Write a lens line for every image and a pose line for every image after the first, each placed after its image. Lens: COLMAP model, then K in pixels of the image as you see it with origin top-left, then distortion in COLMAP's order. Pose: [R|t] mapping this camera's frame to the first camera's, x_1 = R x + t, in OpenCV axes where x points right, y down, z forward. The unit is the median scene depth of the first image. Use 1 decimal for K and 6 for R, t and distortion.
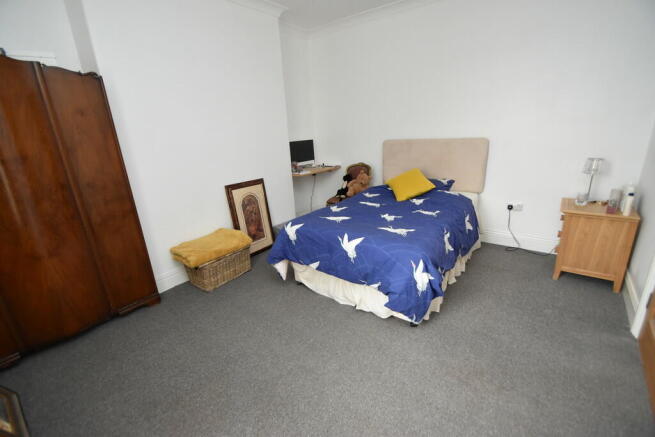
lens RADIAL K [[292.2, 0, 327.5], [0, 292.2, 218.5], [0, 0, 1]] dist [-0.000625, -0.000092]
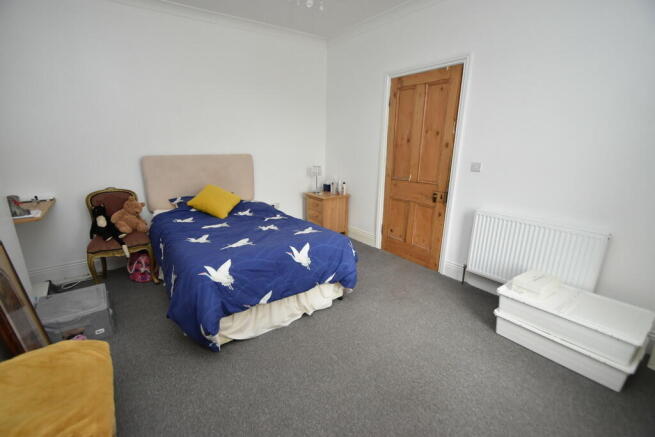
lens RADIAL K [[289.1, 0, 327.5], [0, 289.1, 218.5], [0, 0, 1]] dist [0.000943, 0.000072]
pose [[0.264031, -0.198522, 0.943863, -0.732321], [0.265492, 0.955744, 0.126754, -0.116820], [-0.927255, 0.217121, 0.305052, 0.541923]]
